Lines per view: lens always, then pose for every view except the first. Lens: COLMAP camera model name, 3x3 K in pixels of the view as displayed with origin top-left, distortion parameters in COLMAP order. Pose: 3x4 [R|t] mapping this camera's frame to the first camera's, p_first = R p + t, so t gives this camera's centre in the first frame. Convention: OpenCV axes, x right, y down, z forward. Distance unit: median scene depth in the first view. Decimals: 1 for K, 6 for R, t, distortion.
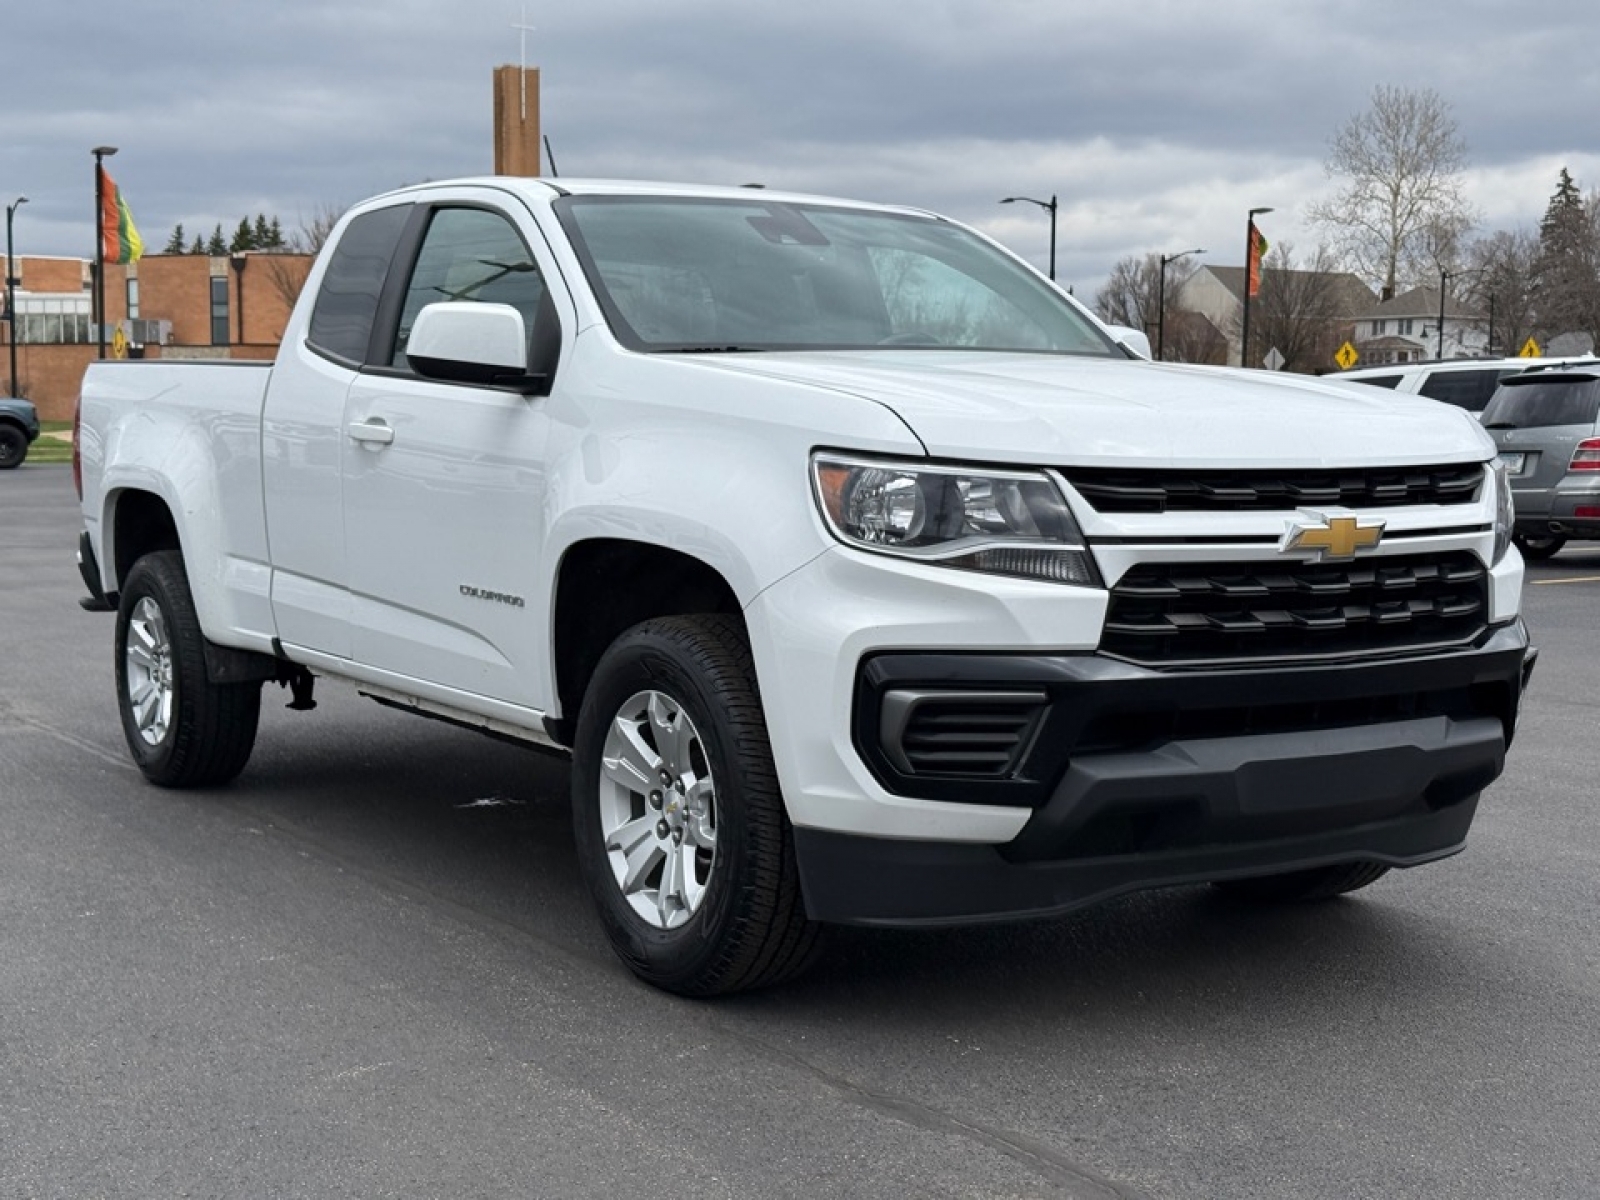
lens RADIAL K [[2228.5, 0, 816.6], [0, 2228.5, 598.8], [0, 0, 1]] dist [0.178981, -0.366675]
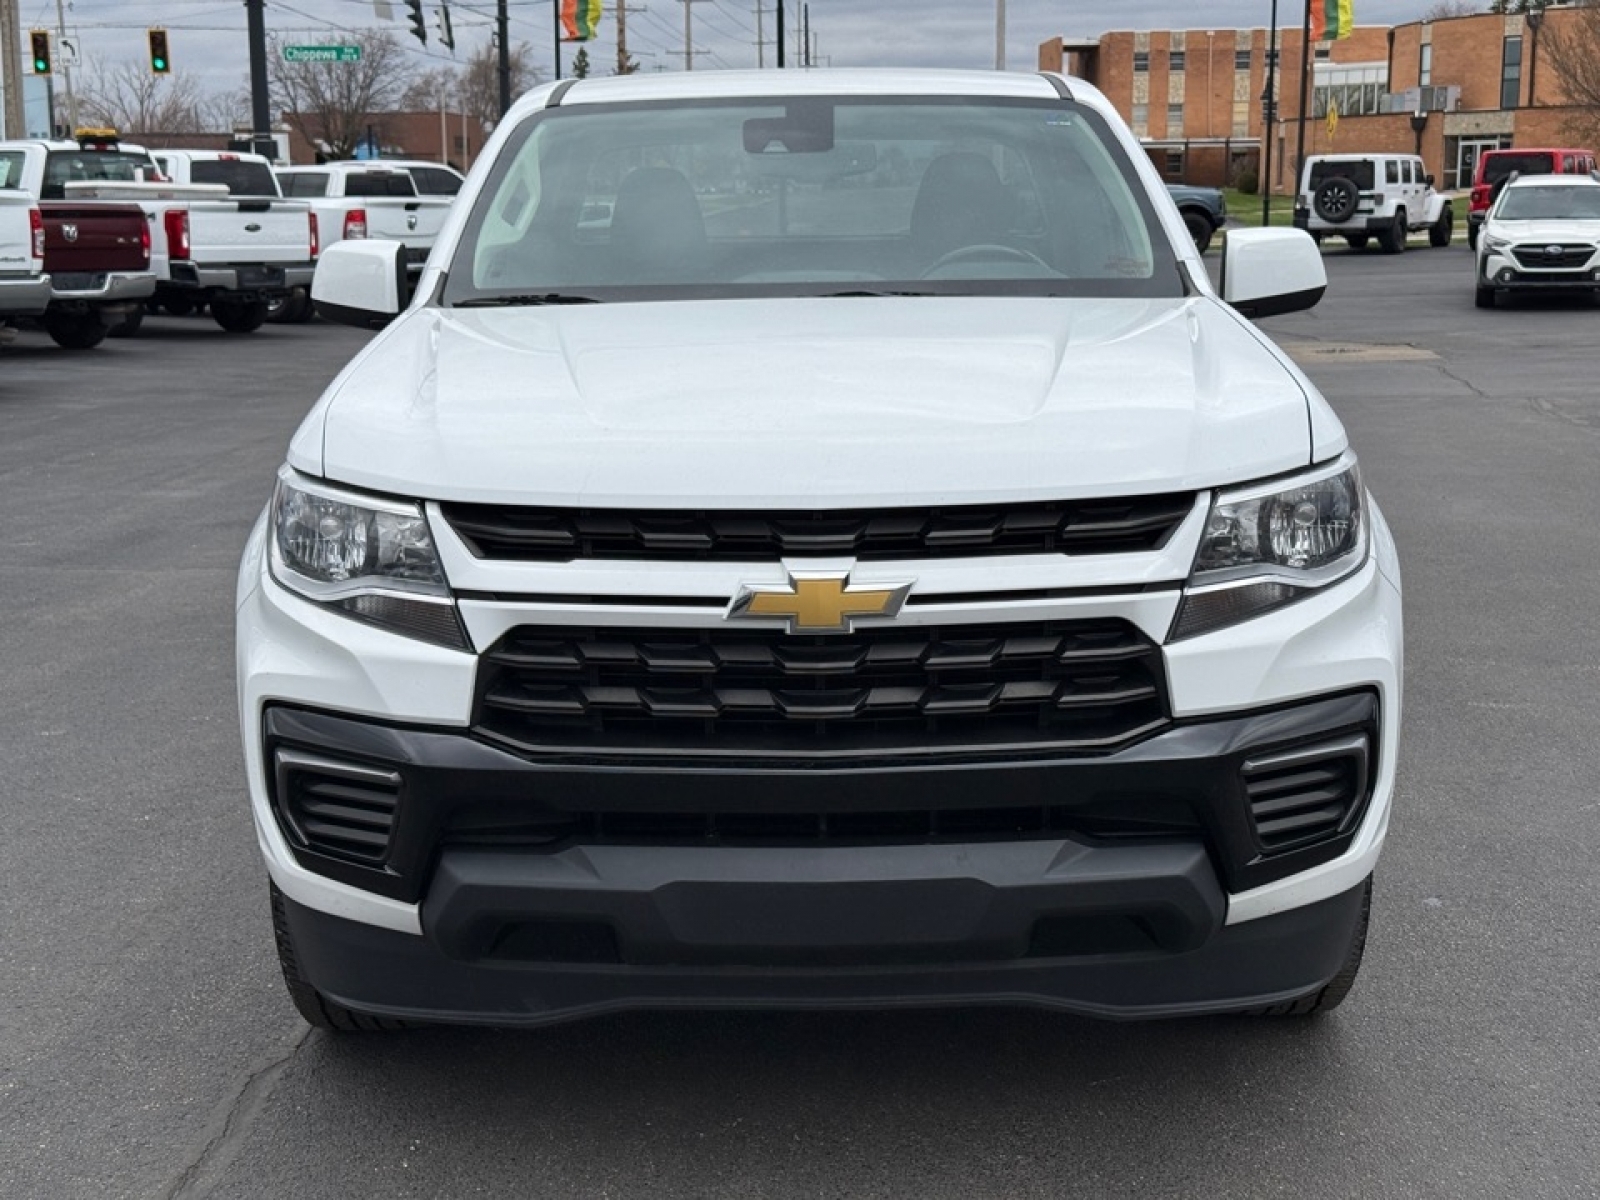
lens RADIAL K [[2228.5, 0, 816.6], [0, 2228.5, 598.8], [0, 0, 1]] dist [0.178981, -0.366675]
pose [[0.832195, 0.083998, -0.548084, 0.603300], [-0.026201, 0.993312, 0.112450, -0.106157], [0.553864, -0.079220, 0.828830, 0.354706]]
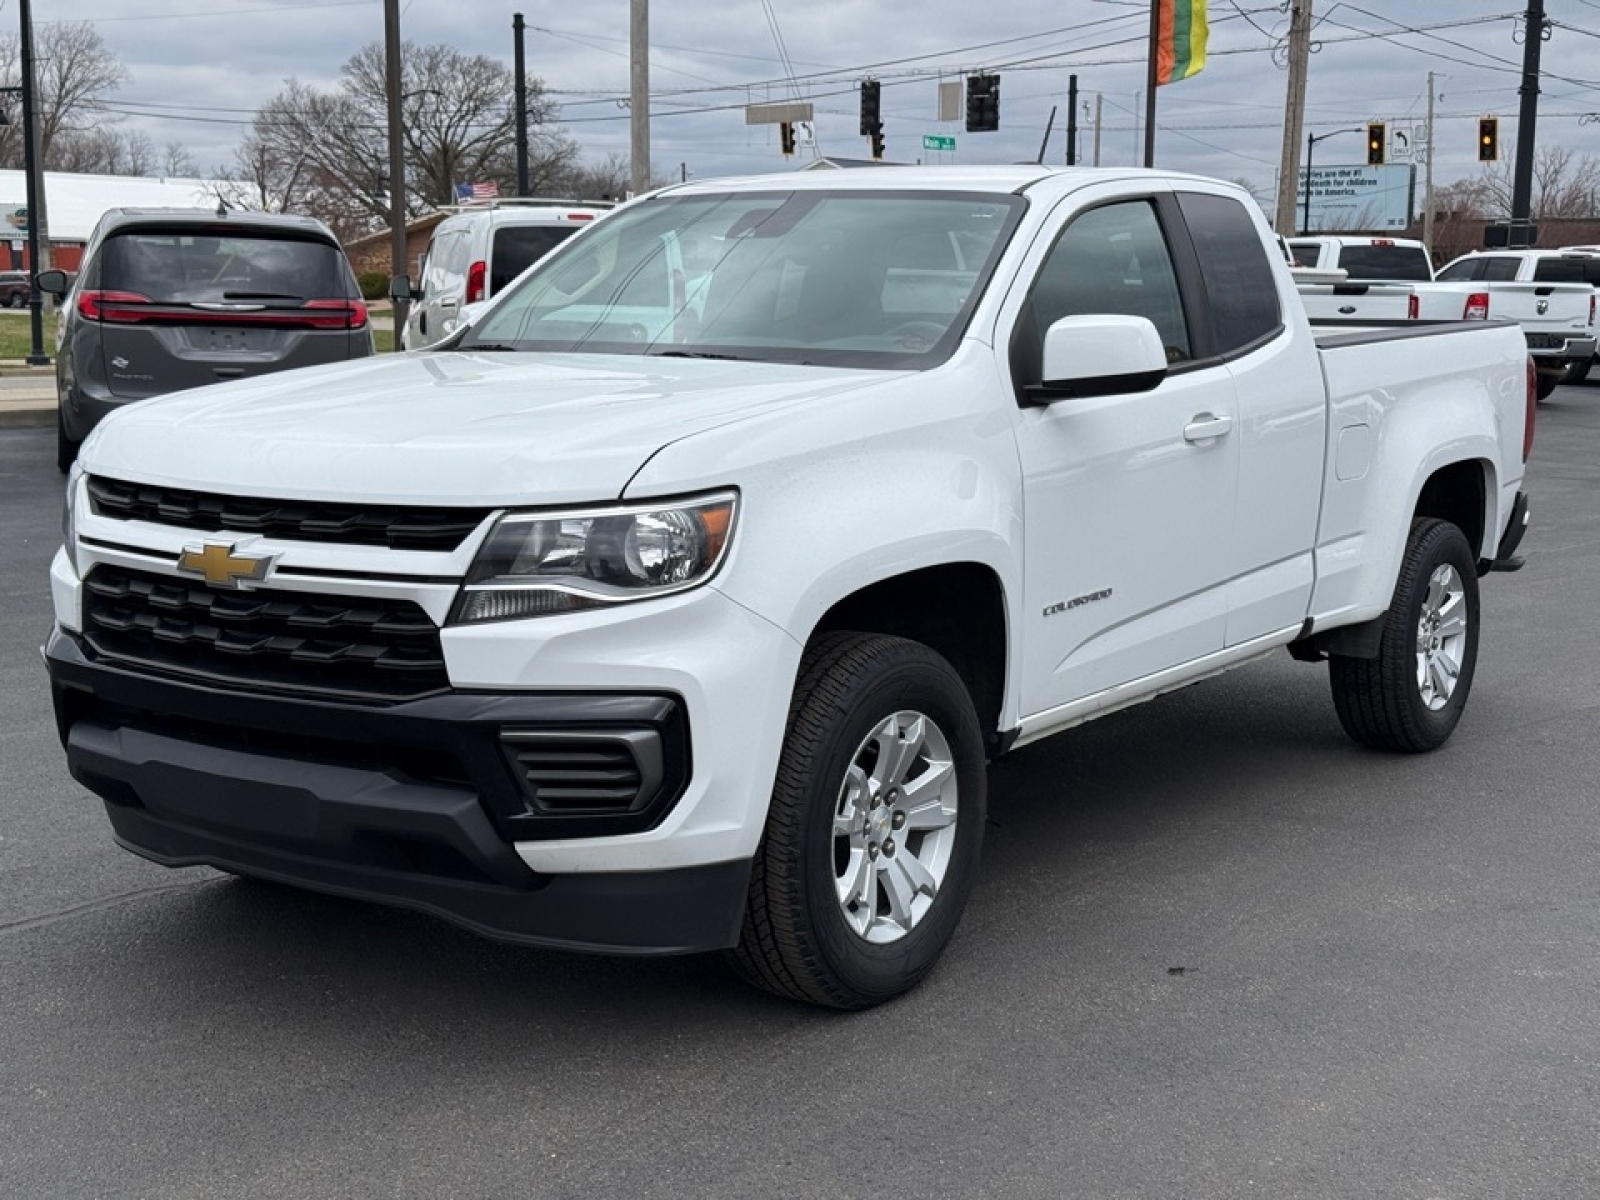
lens RADIAL K [[2228.5, 0, 816.6], [0, 2228.5, 598.8], [0, 0, 1]] dist [0.178981, -0.366675]
pose [[0.374995, 0.131080, -0.917713, 1.187649], [-0.080427, 0.990820, 0.108658, -0.134838], [0.923532, 0.033062, 0.382095, 0.808384]]
